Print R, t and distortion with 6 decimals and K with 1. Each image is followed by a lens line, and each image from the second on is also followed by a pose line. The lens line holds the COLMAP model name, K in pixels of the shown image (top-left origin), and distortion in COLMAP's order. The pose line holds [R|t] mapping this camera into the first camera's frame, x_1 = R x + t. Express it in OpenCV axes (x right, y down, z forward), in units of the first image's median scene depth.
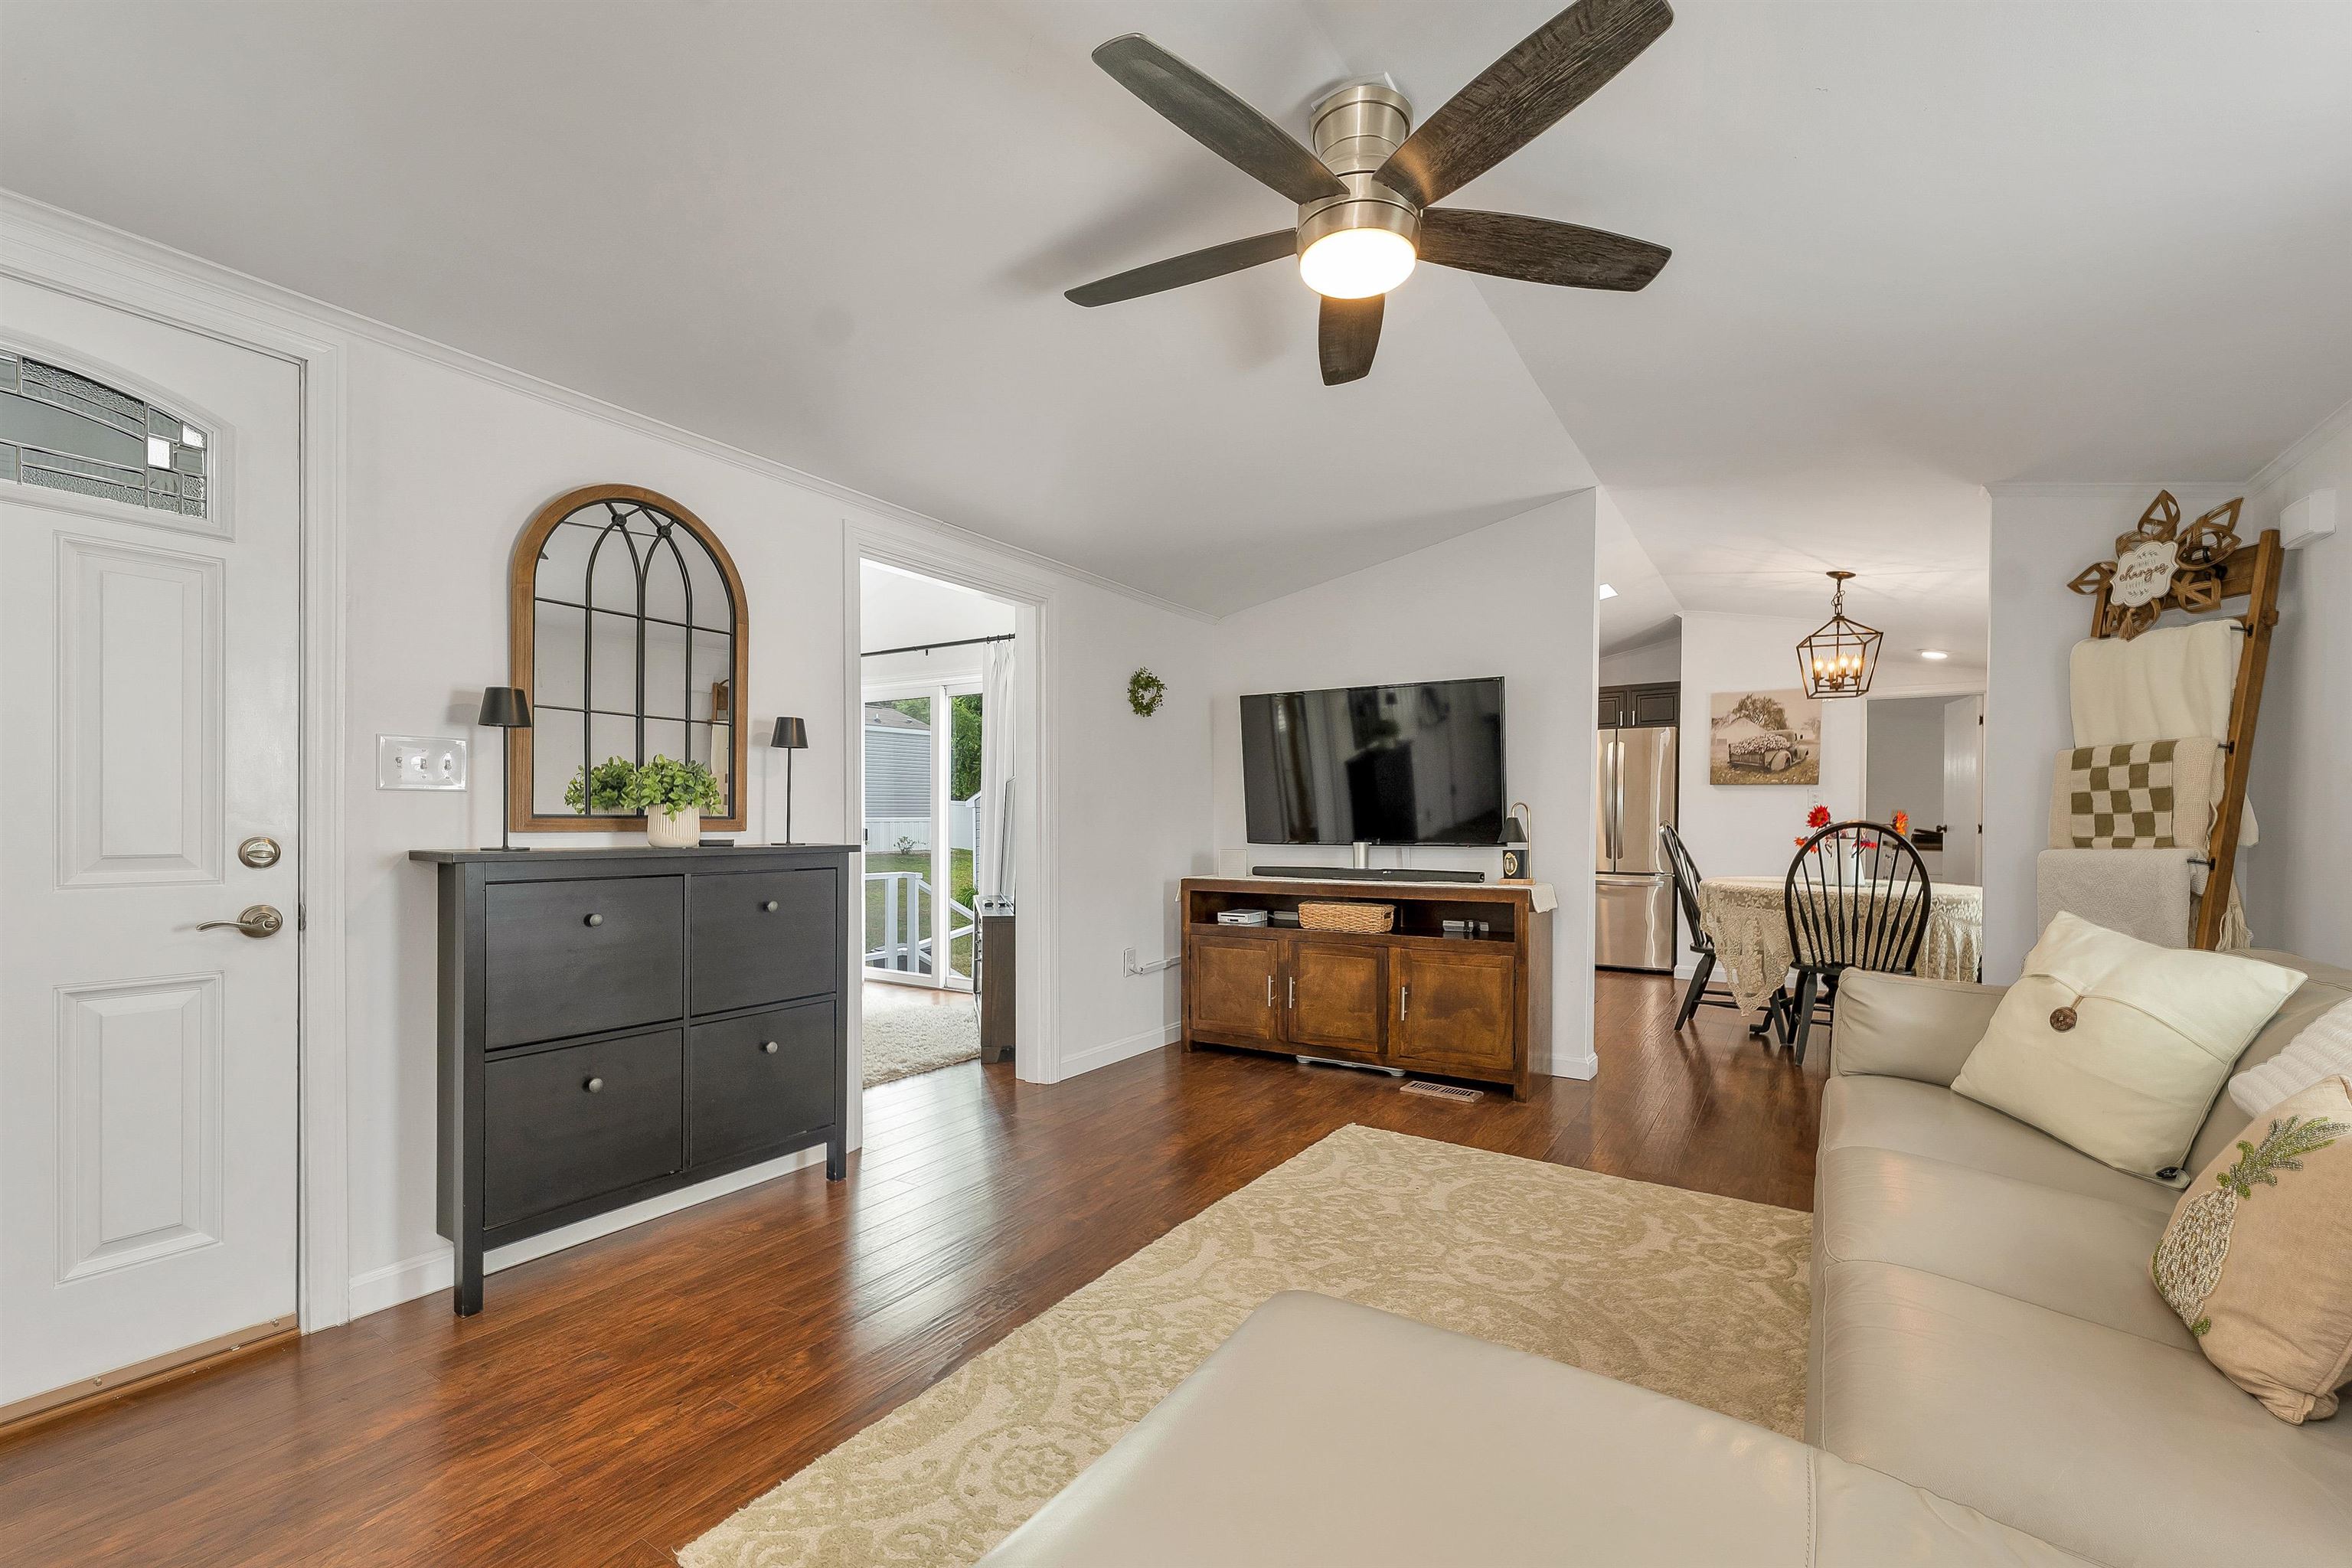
lens RADIAL K [[979.3, 0, 1166.2], [0, 979.3, 815.7], [0, 0, 1]] dist [0.002552, -0.001109]
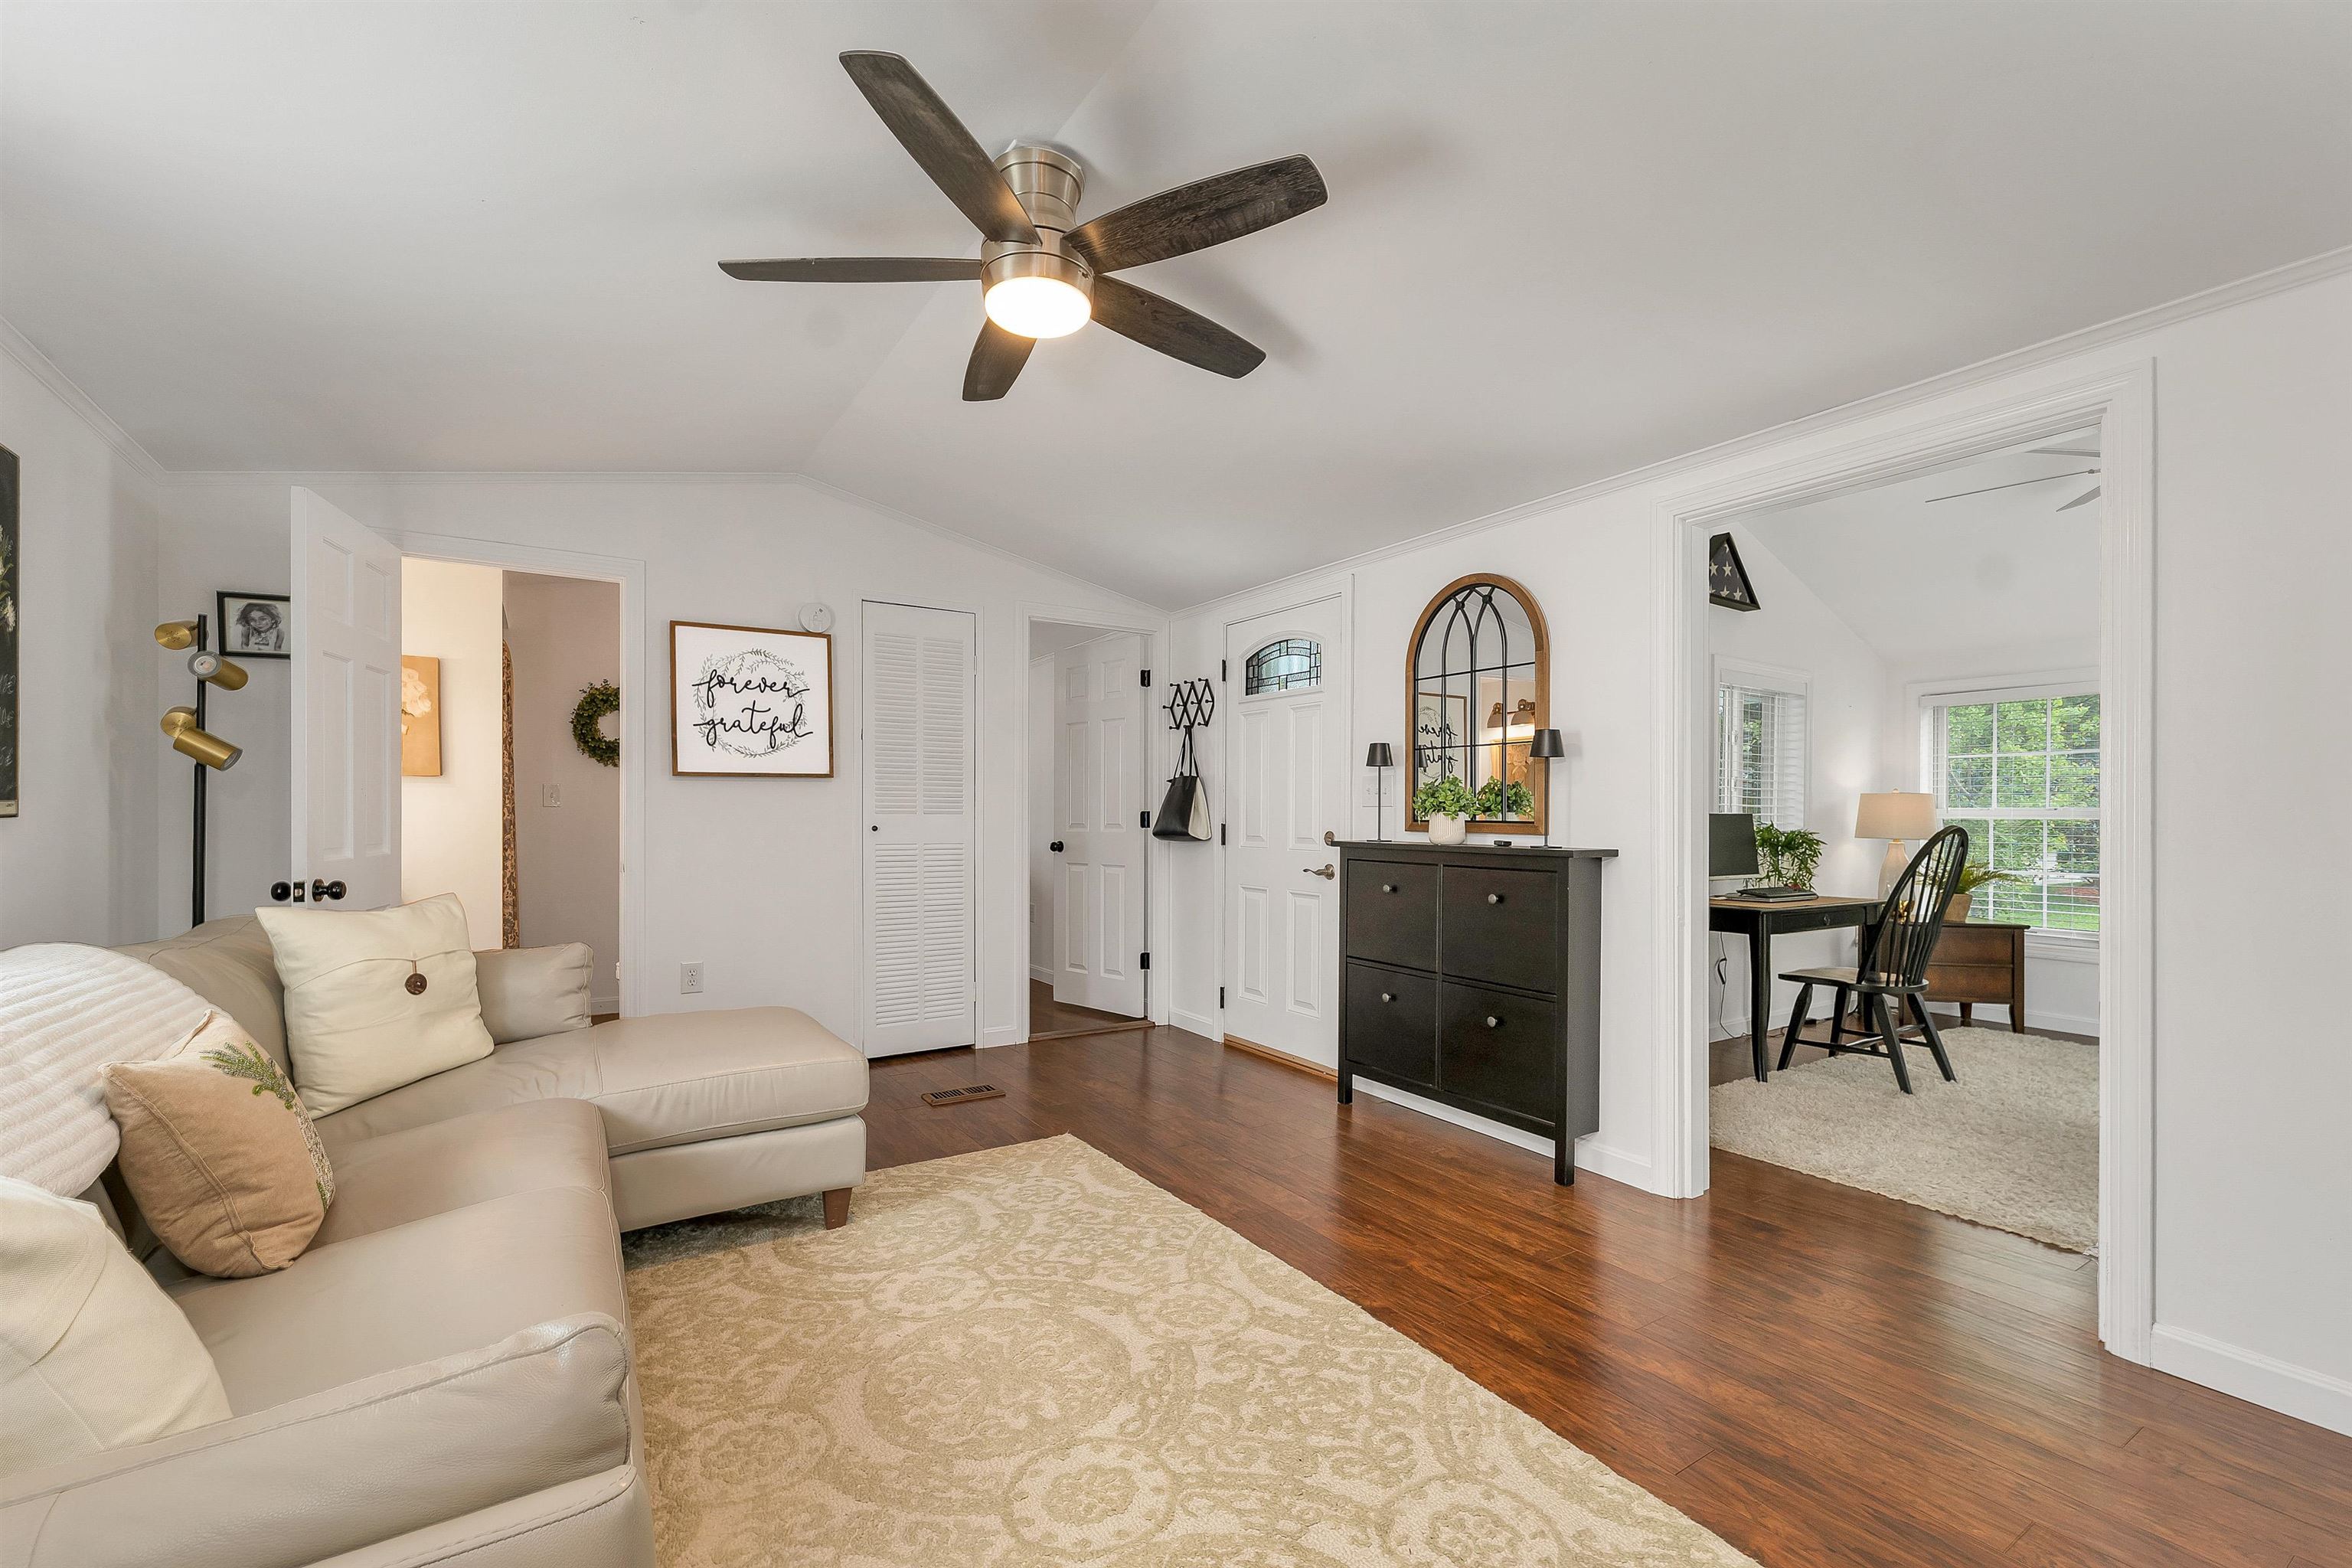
lens RADIAL K [[979.3, 0, 1206.1], [0, 979.3, 816.0], [0, 0, 1]] dist [0.002552, -0.001109]
pose [[-0.384262, -0.010720, -0.923162, 0.709611], [-0.007177, 0.999937, -0.008624, 0.005912], [0.923196, 0.003311, -0.384315, 1.012660]]
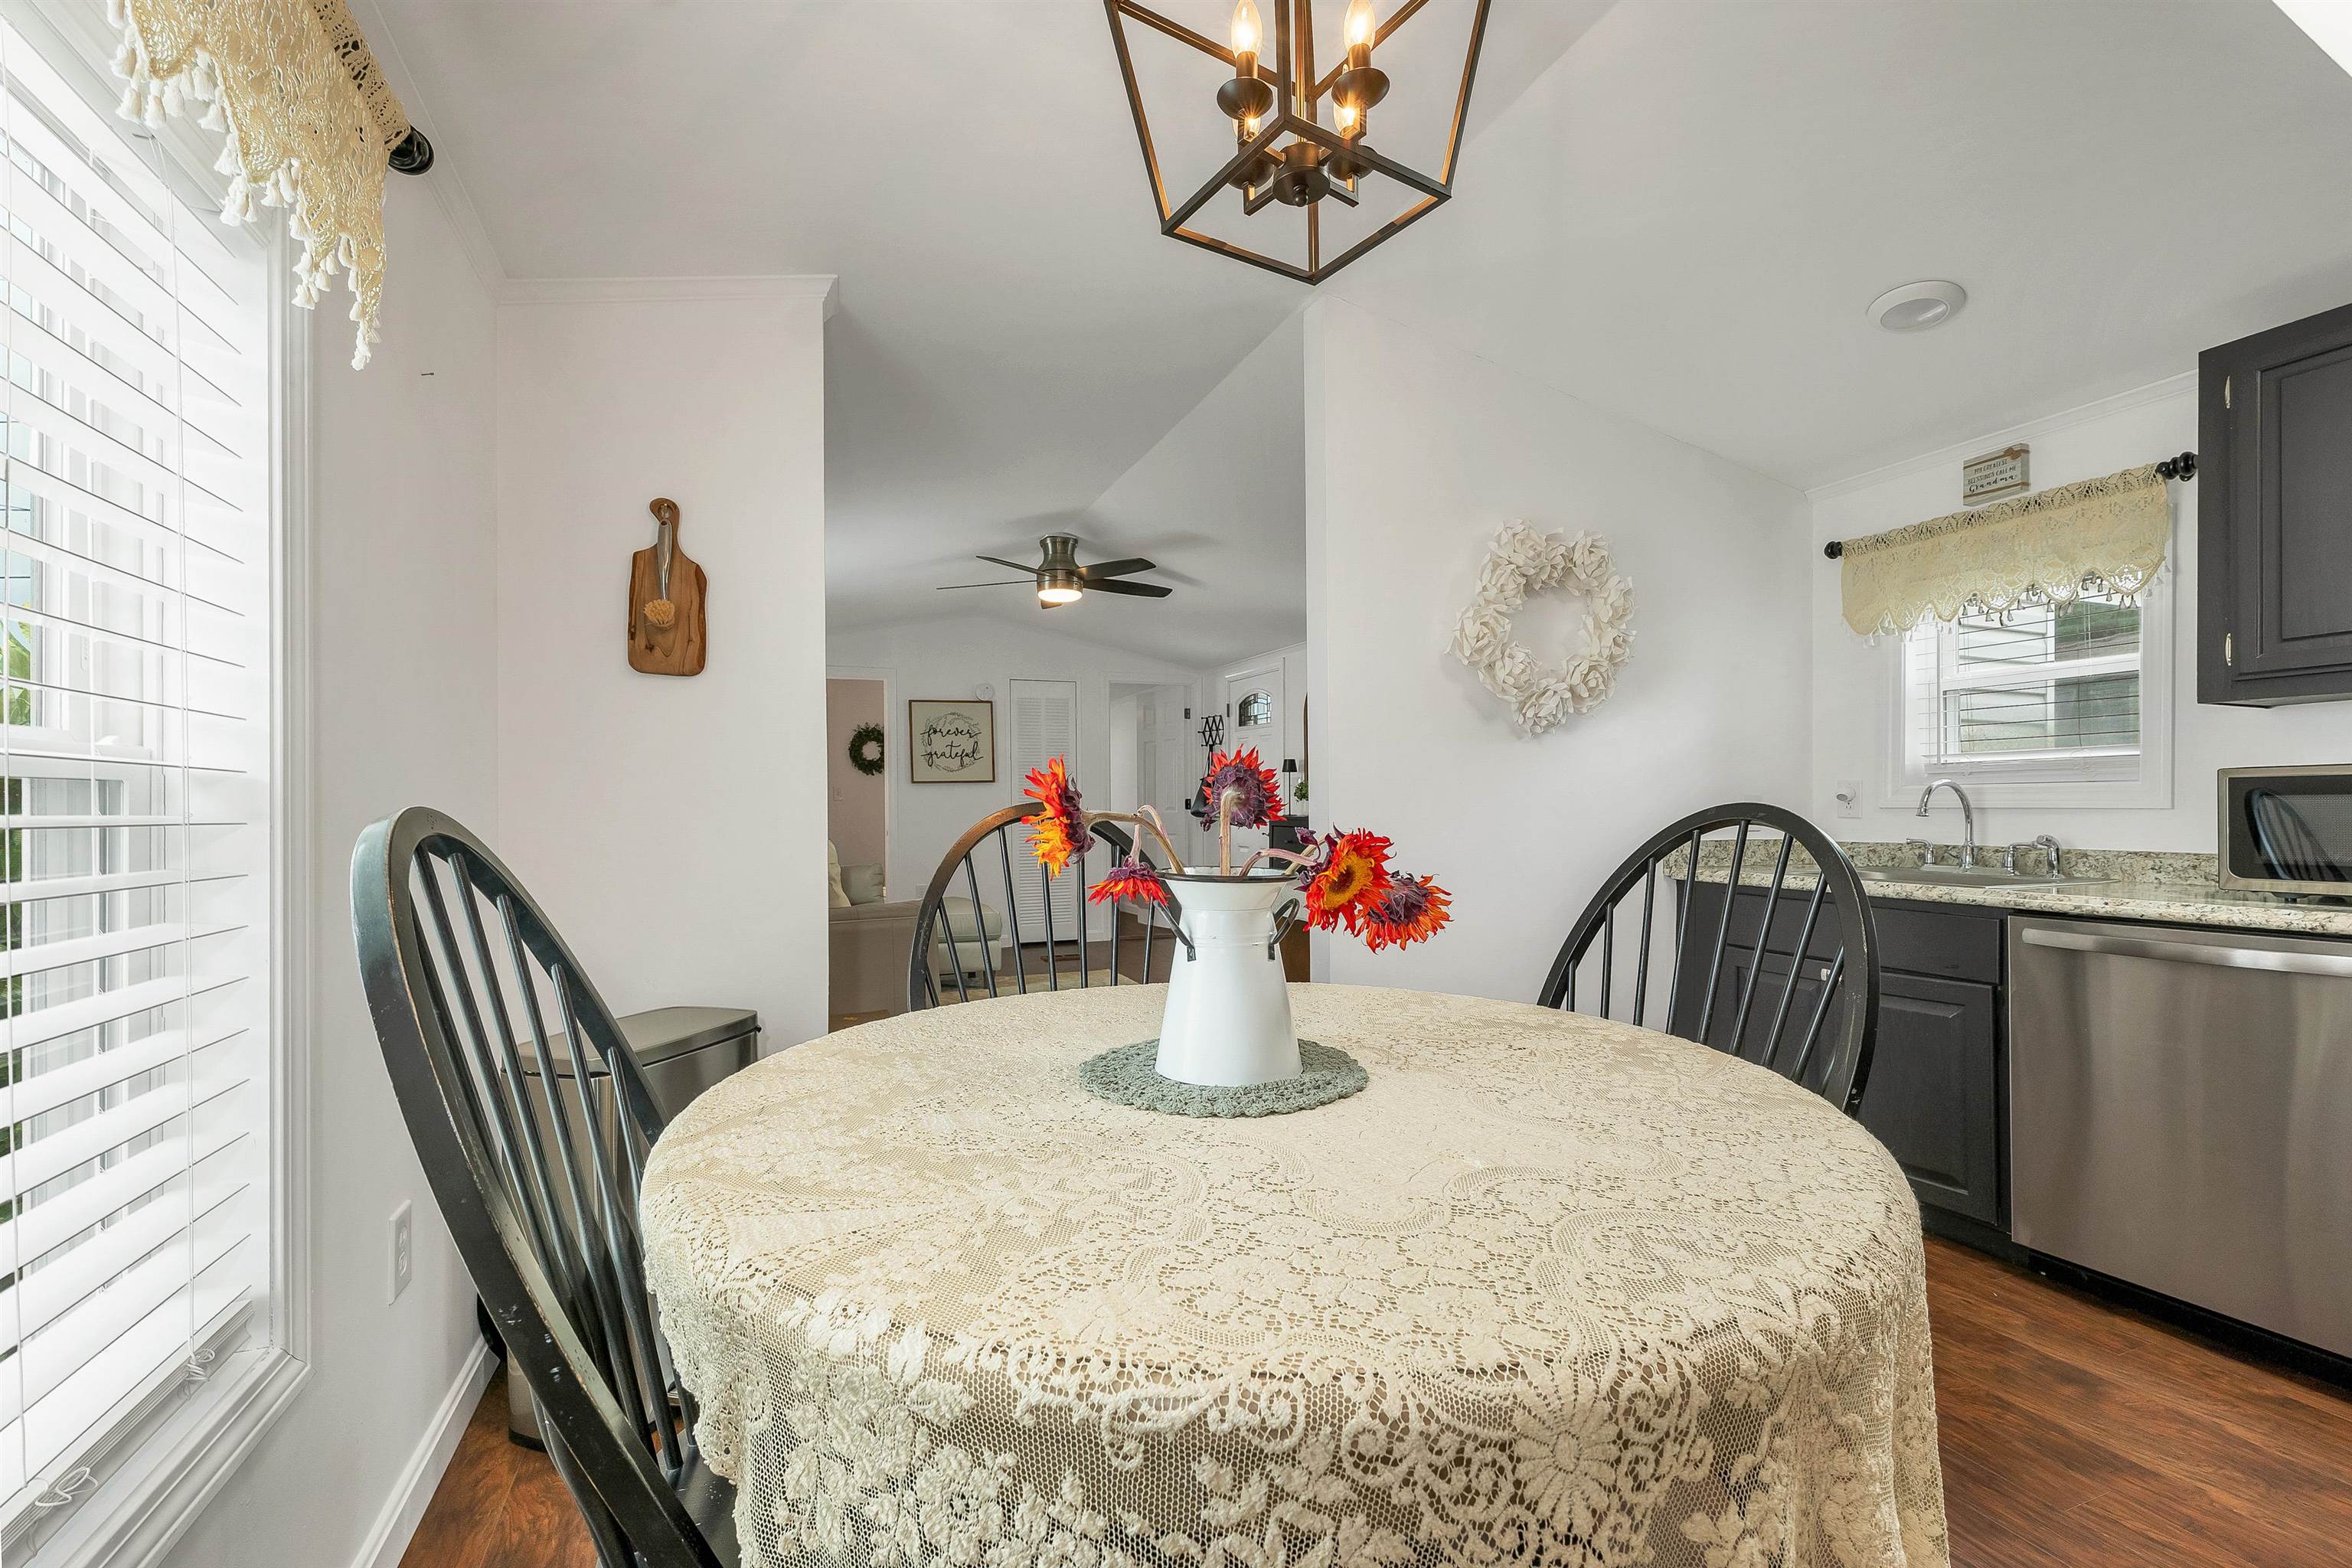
lens RADIAL K [[979.3, 0, 1168.8], [0, 979.3, 798.9], [0, 0, 1]] dist [0.002552, -0.001109]
pose [[-0.582445, -0.009851, -0.812811, 0.711689], [-0.003560, 0.999948, -0.009568, 0.005918], [0.812863, -0.002680, -0.582449, 1.015059]]
